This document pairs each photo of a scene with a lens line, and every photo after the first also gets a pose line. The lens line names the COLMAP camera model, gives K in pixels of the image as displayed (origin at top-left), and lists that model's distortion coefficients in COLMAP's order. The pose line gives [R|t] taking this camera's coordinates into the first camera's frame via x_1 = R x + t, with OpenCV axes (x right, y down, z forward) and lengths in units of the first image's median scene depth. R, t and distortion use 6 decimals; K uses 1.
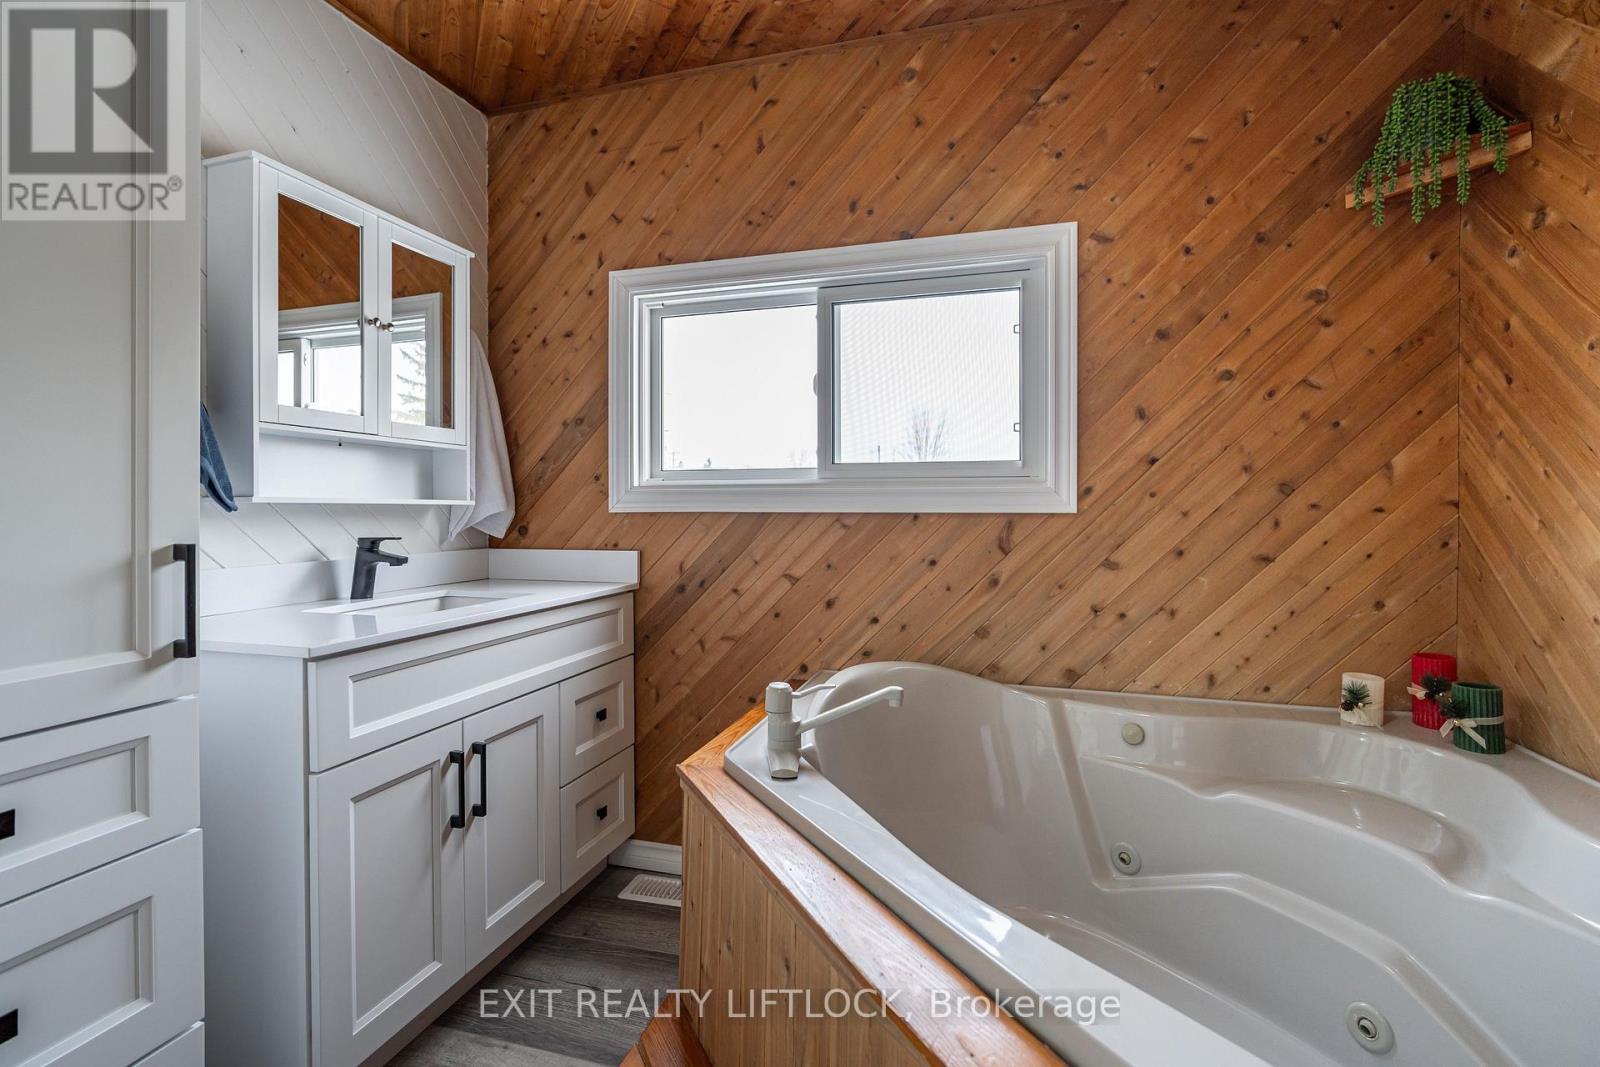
lens RADIAL K [[714.6, 0, 807.8], [0, 714.6, 504.4], [0, 0, 1]] dist [-0.008682, 0.002307]
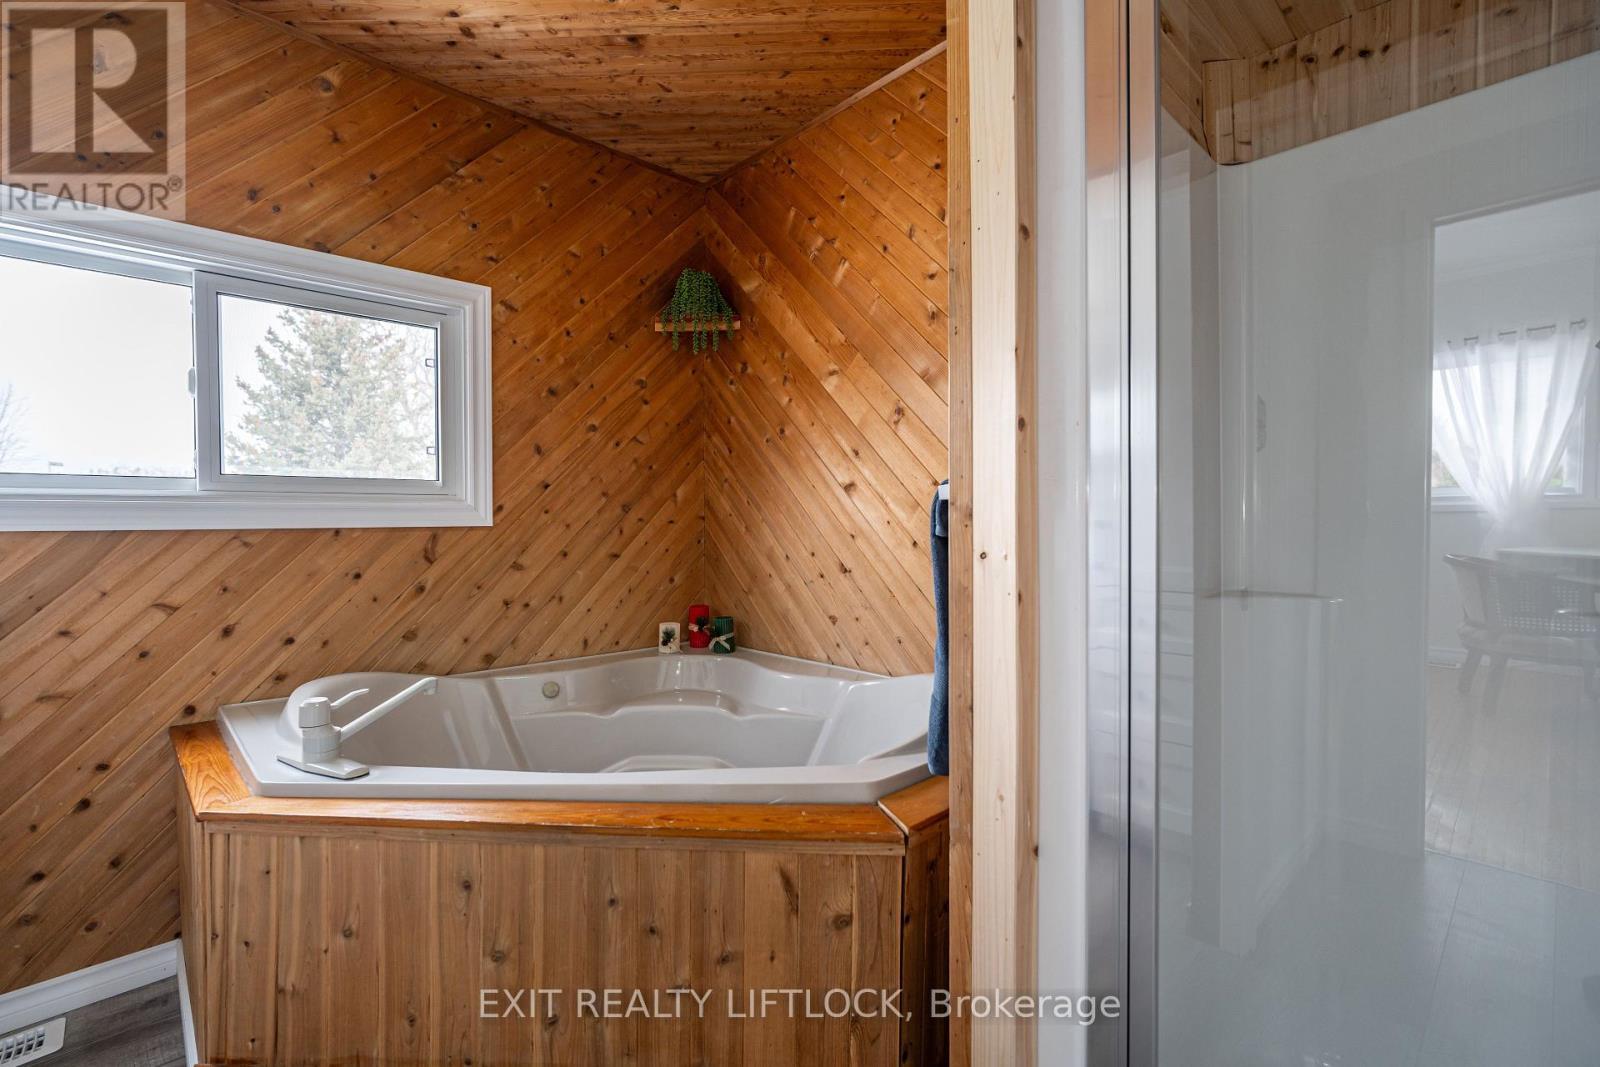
lens RADIAL K [[714.6, 0, 803.1], [0, 714.6, 524.3], [0, 0, 1]] dist [-0.008682, 0.002307]
pose [[0.504101, -0.011541, 0.863567, -0.426300], [-0.000038, 0.999910, 0.013385, -0.007887], [-0.863644, -0.006780, 0.504056, -0.082069]]
